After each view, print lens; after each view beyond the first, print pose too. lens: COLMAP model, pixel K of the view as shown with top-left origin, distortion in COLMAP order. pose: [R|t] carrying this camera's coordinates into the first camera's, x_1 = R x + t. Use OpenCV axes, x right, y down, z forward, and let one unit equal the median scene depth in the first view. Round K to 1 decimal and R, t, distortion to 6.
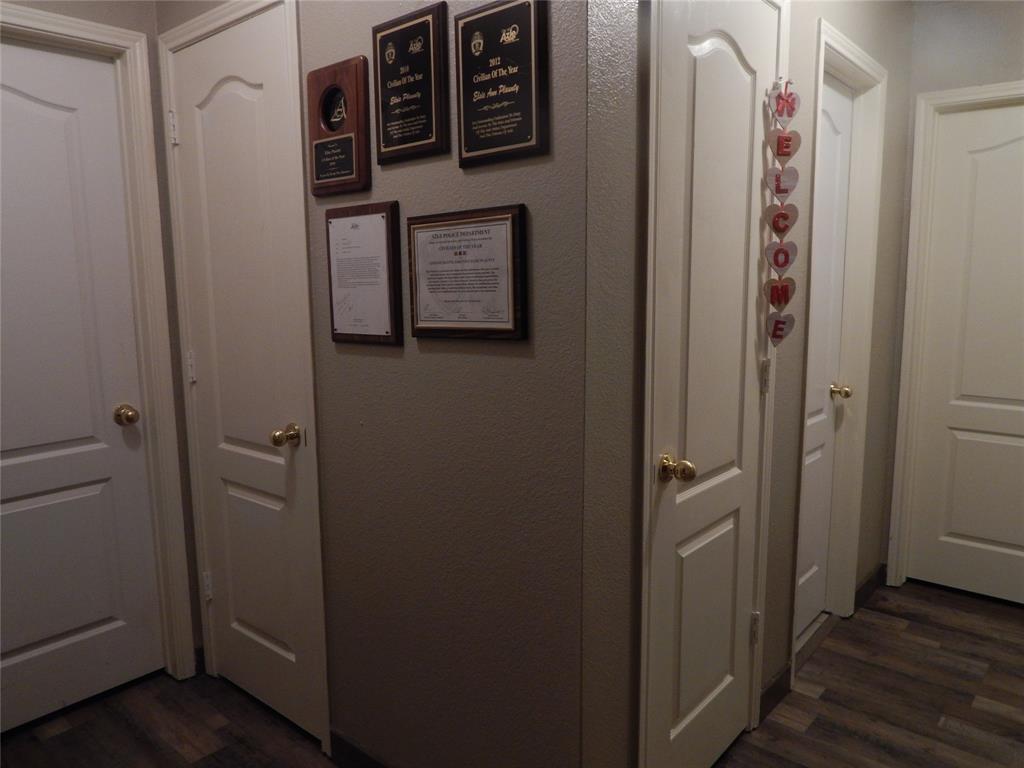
lens RADIAL K [[737.9, 0, 512.0], [0, 737.9, 384.0], [0, 0, 1]] dist [0.007555, -0.029190]
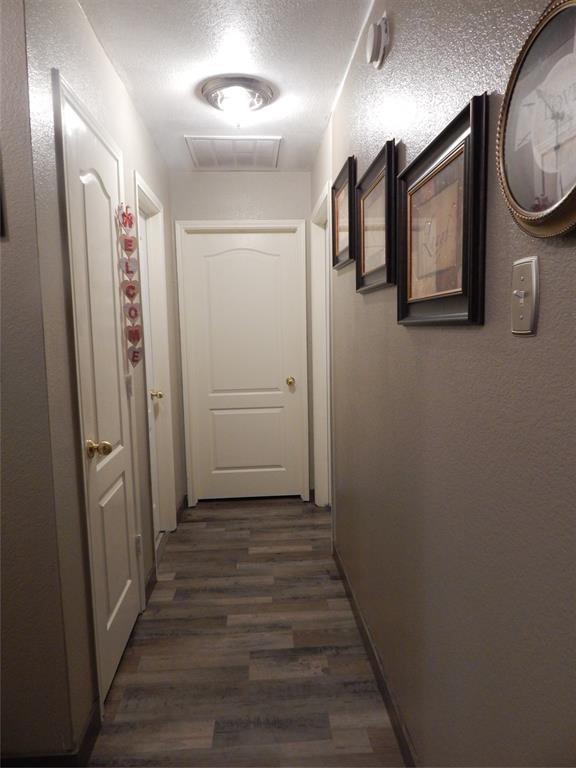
lens RADIAL K [[512.1, 0, 288.0], [0, 512.1, 384.0], [0, 0, 1]] dist [0.013158, -0.001404]
pose [[0.717367, -0.089227, 0.690958, -0.167631], [0.117373, 0.993067, 0.006381, 0.017027], [-0.686737, 0.076523, 0.722866, -0.040744]]
